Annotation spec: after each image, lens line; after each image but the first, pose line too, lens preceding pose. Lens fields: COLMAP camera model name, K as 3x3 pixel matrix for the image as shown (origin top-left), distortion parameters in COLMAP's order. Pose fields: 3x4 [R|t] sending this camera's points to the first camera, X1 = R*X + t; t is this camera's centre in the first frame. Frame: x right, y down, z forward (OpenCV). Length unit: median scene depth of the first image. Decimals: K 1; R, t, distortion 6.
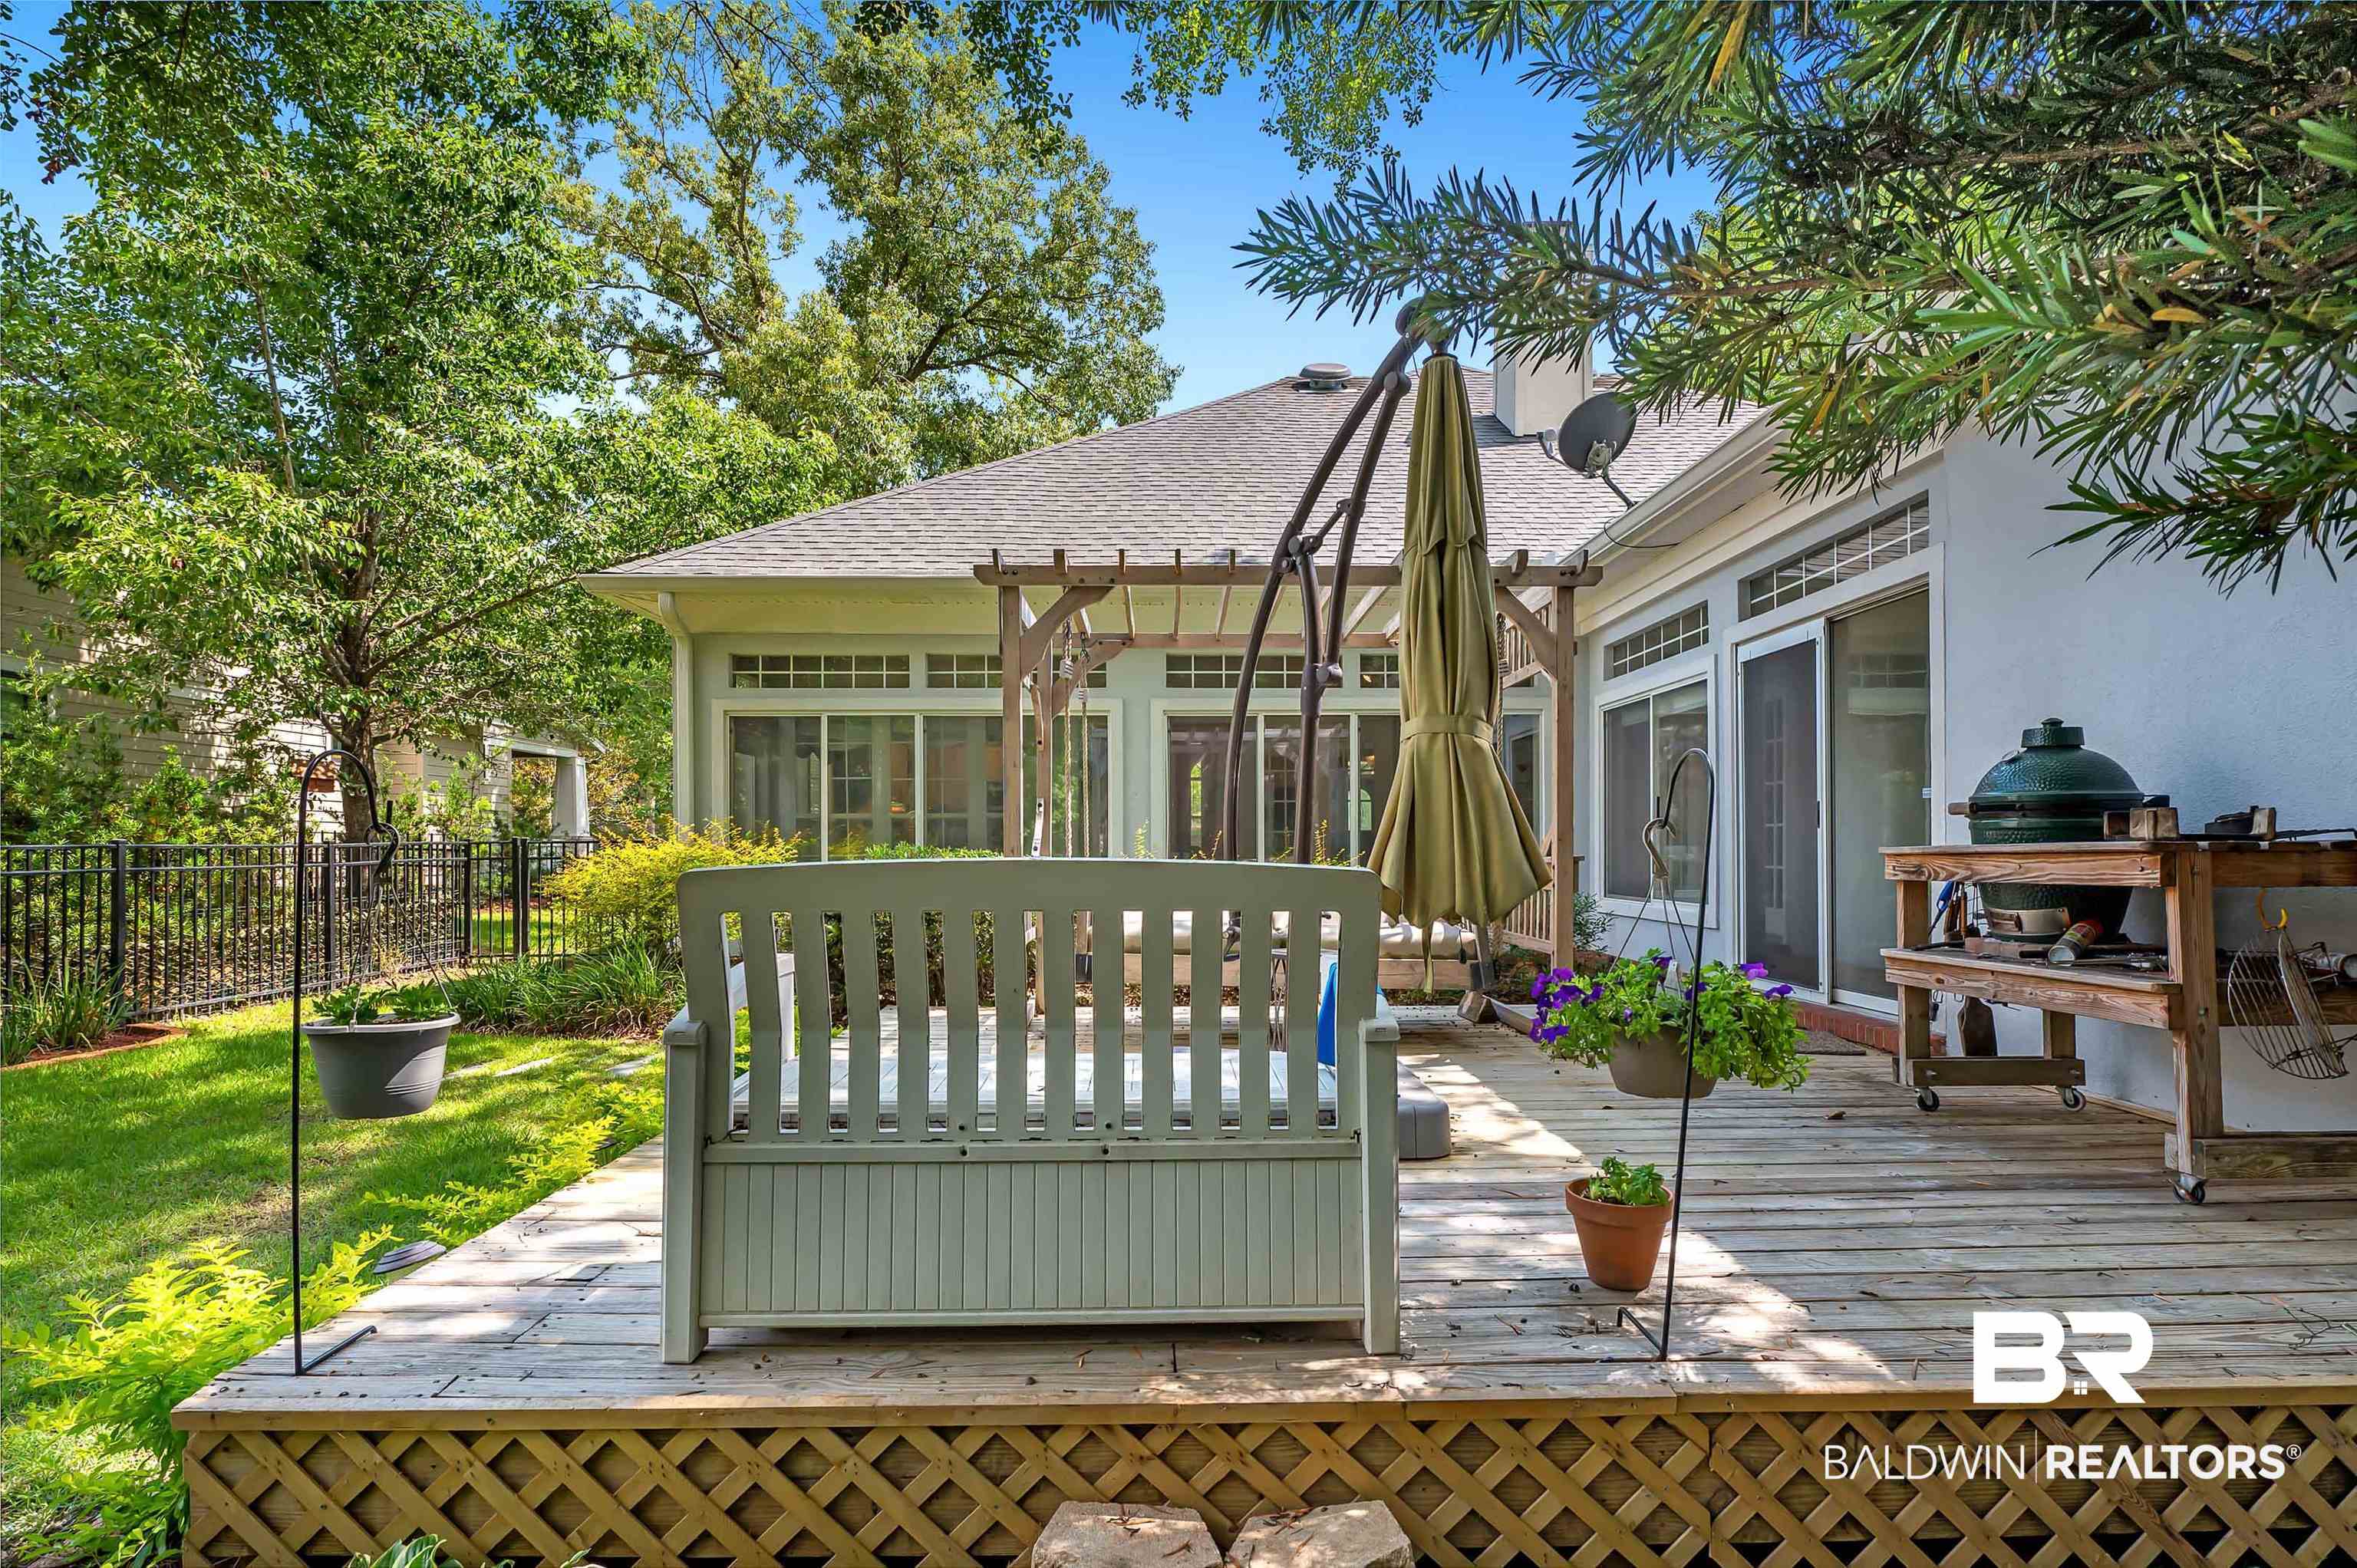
lens RADIAL K [[1161.1, 0, 1187.7], [0, 1161.1, 845.3], [0, 0, 1]] dist [-0.009525, 0.000211]
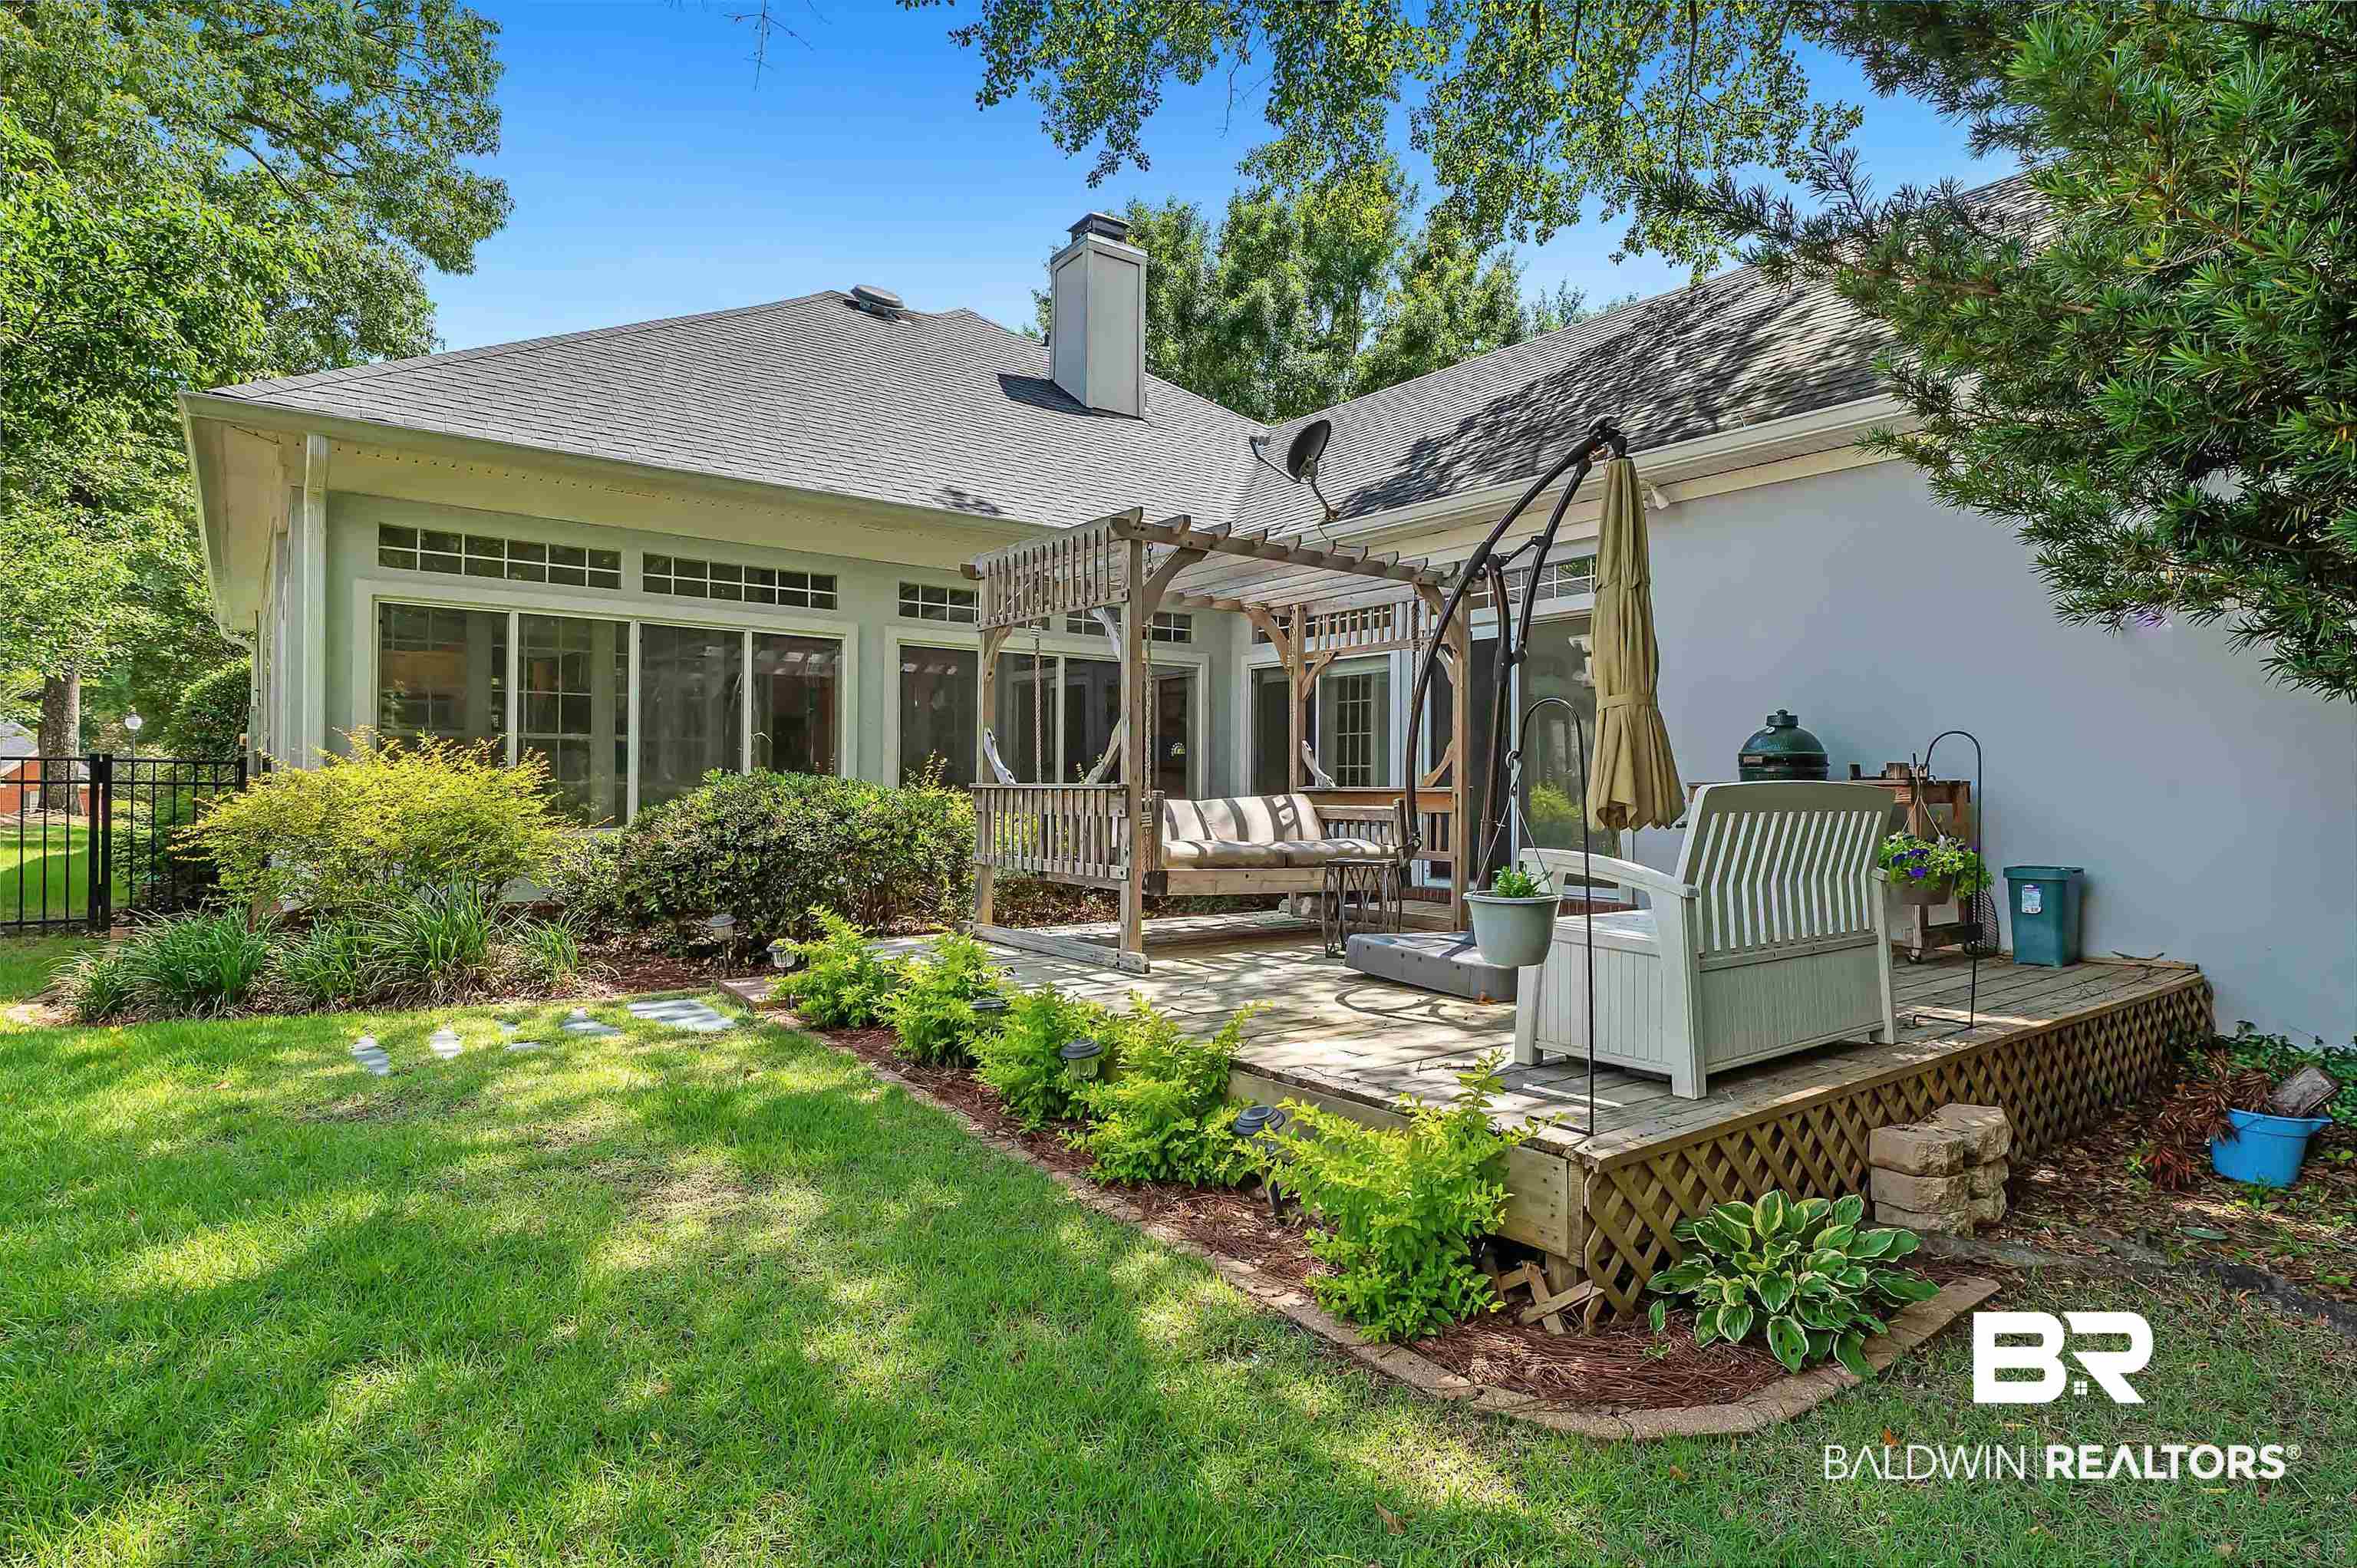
lens RADIAL K [[1219.2, 0, 1177.4], [0, 1219.2, 787.2], [0, 0, 1]] dist [-0.006796, -0.000056]
pose [[0.809083, 0.007927, 0.587641, -0.443540], [-0.010875, 0.999940, 0.001484, 0.006064], [-0.587594, -0.007591, 0.809121, 0.018573]]
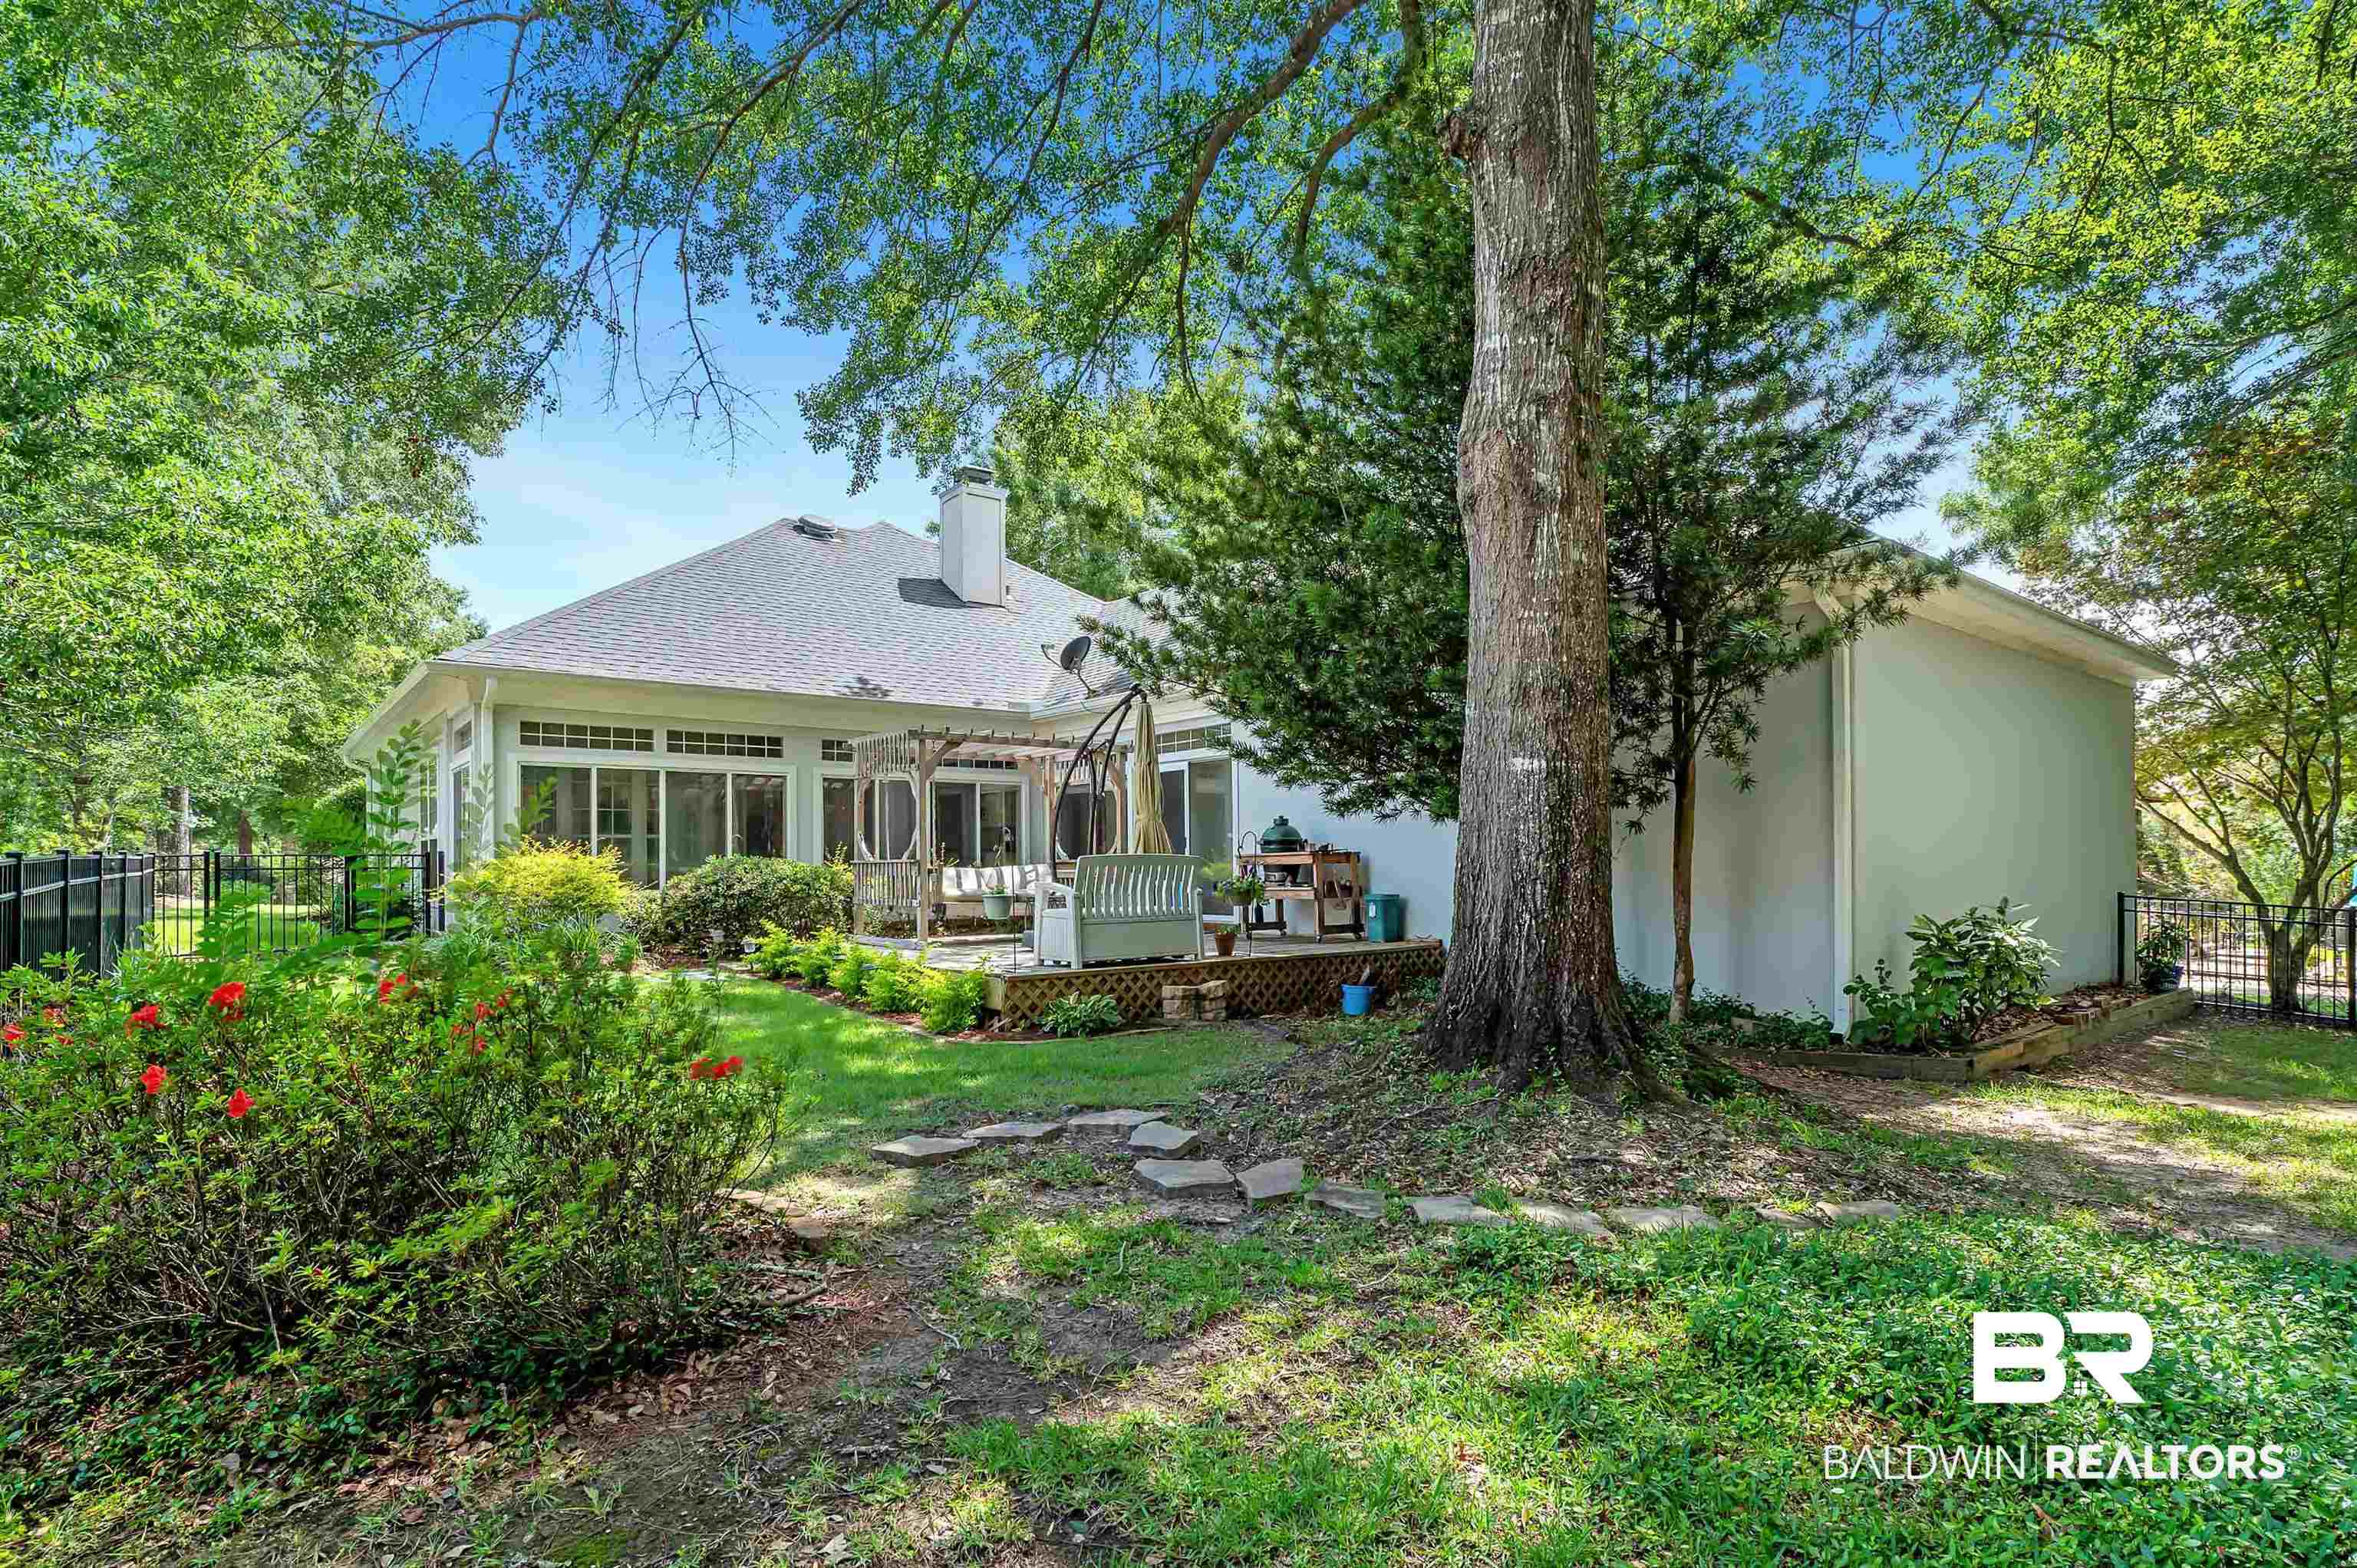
lens RADIAL K [[1161.1, 0, 1178.1], [0, 1161.1, 867.1], [0, 0, 1]] dist [-0.009525, 0.000211]
pose [[0.791541, -0.005429, 0.611092, -0.627657], [0.004198, 0.999985, 0.003447, 0.010540], [-0.611102, -0.000163, 0.791552, -0.601074]]
